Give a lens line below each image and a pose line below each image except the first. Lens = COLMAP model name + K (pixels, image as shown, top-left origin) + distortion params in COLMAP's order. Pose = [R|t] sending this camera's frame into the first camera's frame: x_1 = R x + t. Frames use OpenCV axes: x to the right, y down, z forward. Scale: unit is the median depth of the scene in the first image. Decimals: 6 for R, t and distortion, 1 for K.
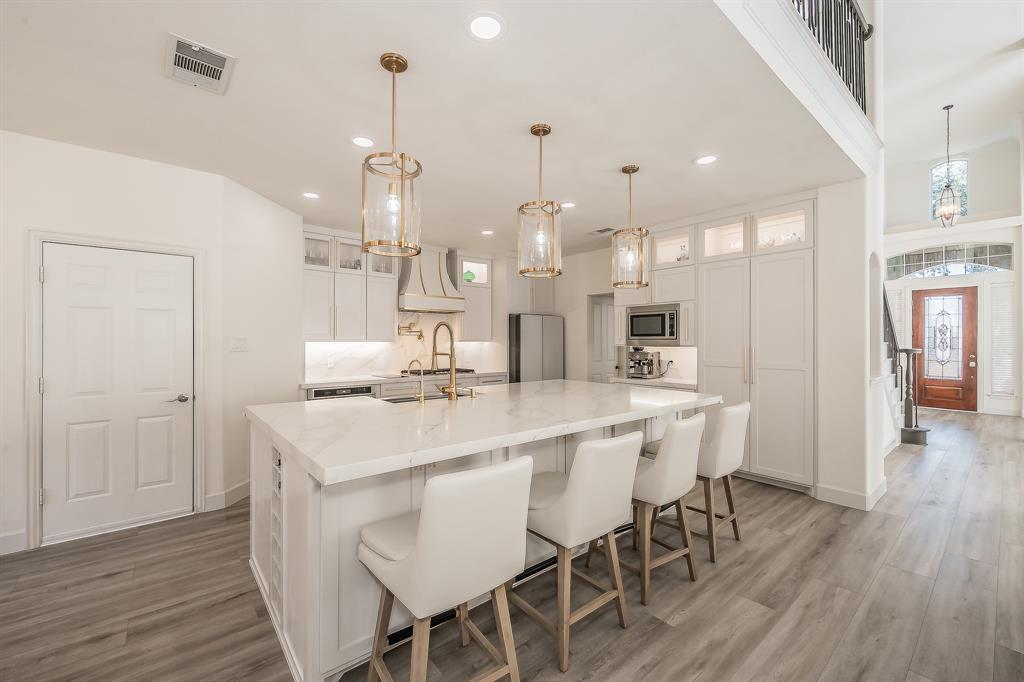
lens RADIAL K [[415.9, 0, 505.3], [0, 415.9, 337.5], [0, 0, 1]] dist [0.017316, -0.000072]
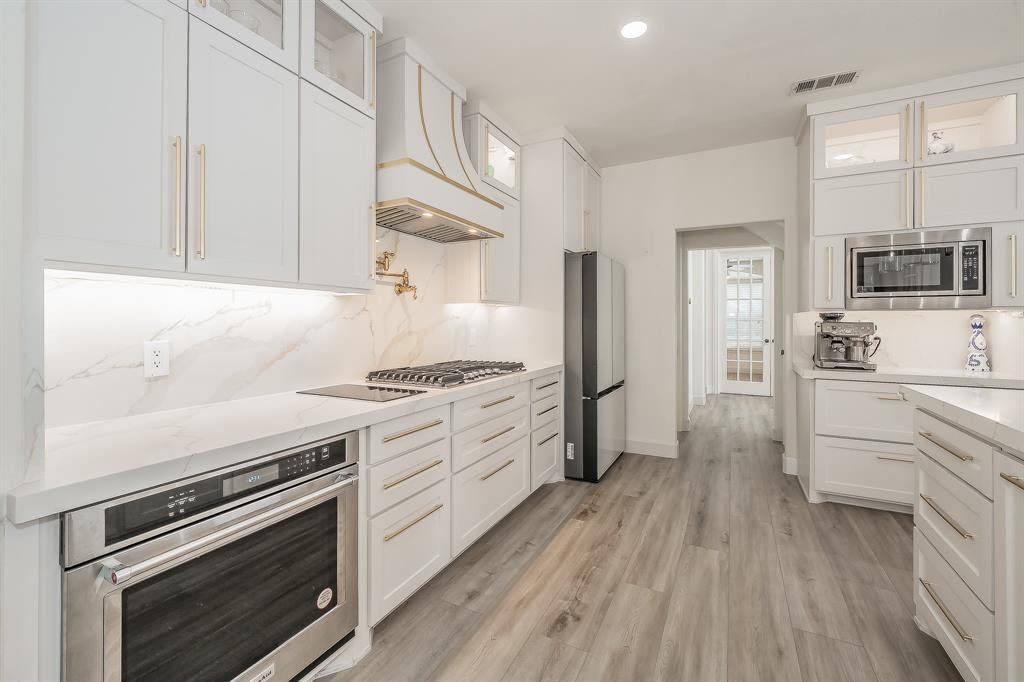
lens RADIAL K [[427.5, 0, 508.0], [0, 427.5, 319.8], [0, 0, 1]] dist [-0.000161, -0.000085]
pose [[0.919502, 0.003834, 0.393066, -0.336130], [-0.003969, 0.999992, -0.000470, 0.035852], [-0.393065, -0.001128, 0.919510, 0.690058]]
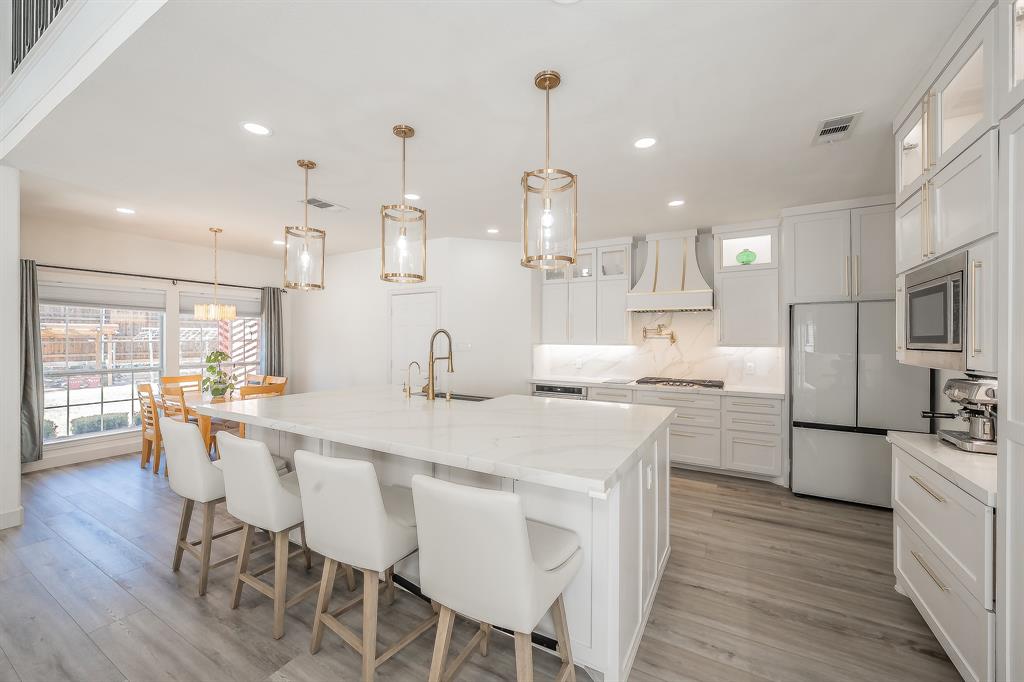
lens RADIAL K [[404.7, 0, 511.5], [0, 404.7, 338.1], [0, 0, 1]] dist [-0.000430, -0.000138]
pose [[0.354228, 0.000445, -0.935159, 0.559521], [-0.000386, 1.000000, 0.000330, -0.007663], [0.935159, 0.000244, 0.354228, 0.480547]]
